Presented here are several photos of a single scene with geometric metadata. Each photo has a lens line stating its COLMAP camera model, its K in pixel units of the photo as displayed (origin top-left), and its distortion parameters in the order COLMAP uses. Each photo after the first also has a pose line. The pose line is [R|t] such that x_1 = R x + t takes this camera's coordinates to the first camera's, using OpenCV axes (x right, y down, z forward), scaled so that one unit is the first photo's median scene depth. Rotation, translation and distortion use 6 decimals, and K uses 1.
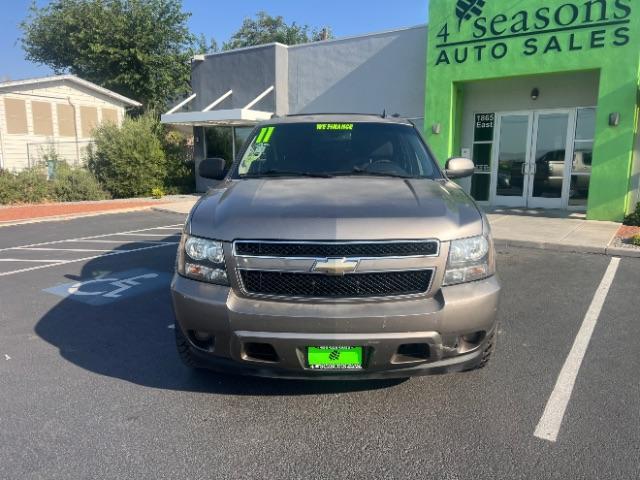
lens RADIAL K [[484.6, 0, 323.1], [0, 484.6, 240.6], [0, 0, 1]] dist [0.052693, -0.057536]
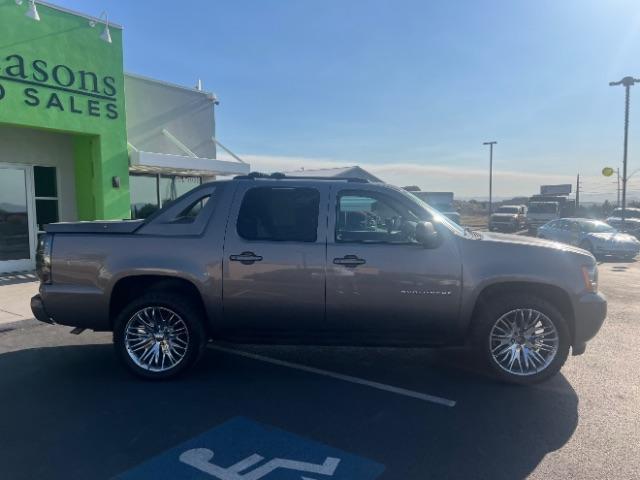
lens RADIAL K [[484.6, 0, 320.9], [0, 484.6, 242.0], [0, 0, 1]] dist [0.052693, -0.057536]
pose [[0.026379, -0.068056, 0.997333, -0.466228], [0.176266, 0.982364, 0.062372, -0.085442], [-0.983989, 0.174151, 0.037910, 0.450548]]
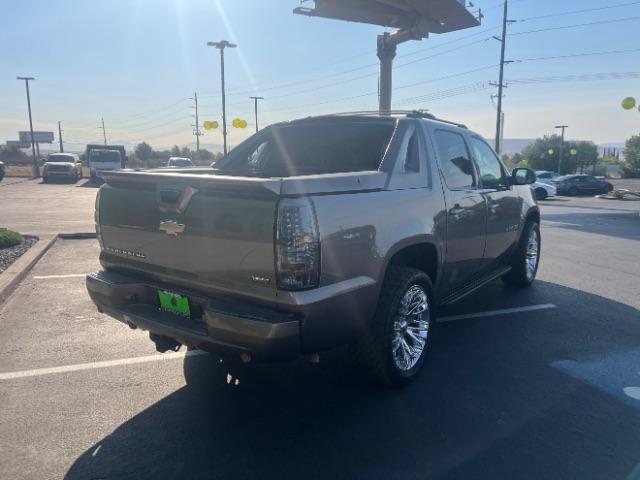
lens RADIAL K [[484.6, 0, 327.0], [0, 484.6, 243.2], [0, 0, 1]] dist [0.052693, -0.057536]
pose [[-0.816419, -0.104708, 0.567888, -0.171987], [0.091336, 0.947629, 0.306033, -0.153137], [-0.570191, 0.301720, -0.764099, 0.861904]]
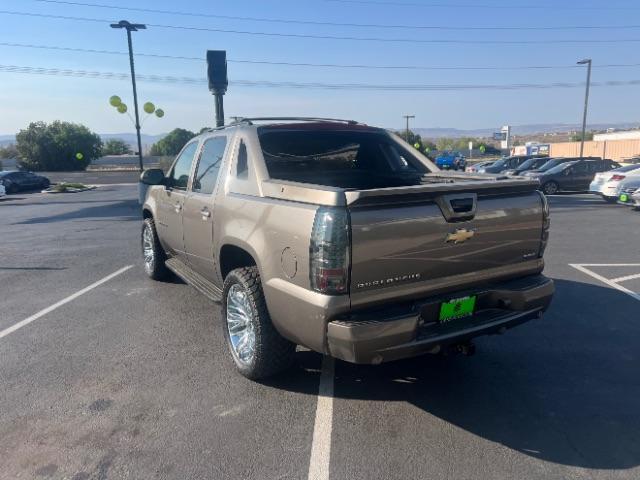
lens RADIAL K [[484.6, 0, 324.6], [0, 484.6, 240.4], [0, 0, 1]] dist [0.052693, -0.057536]
pose [[-0.860980, 0.105895, -0.497494, 0.174884], [-0.072147, 0.942773, 0.325536, -0.165951], [0.503496, 0.316172, -0.804069, 0.883336]]
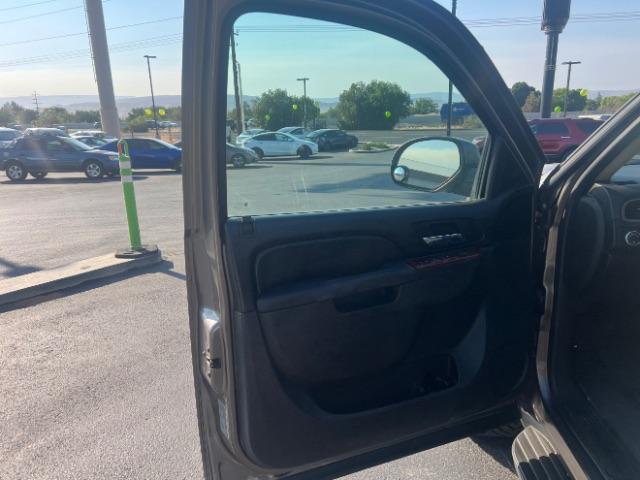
lens RADIAL K [[484.6, 0, 319.6], [0, 484.6, 241.7], [0, 0, 1]] dist [0.052693, -0.057536]
pose [[-0.997465, 0.002493, 0.071120, 0.124186], [0.031848, 0.909357, 0.414797, -0.101935], [-0.063640, 0.416010, -0.907130, 0.562193]]
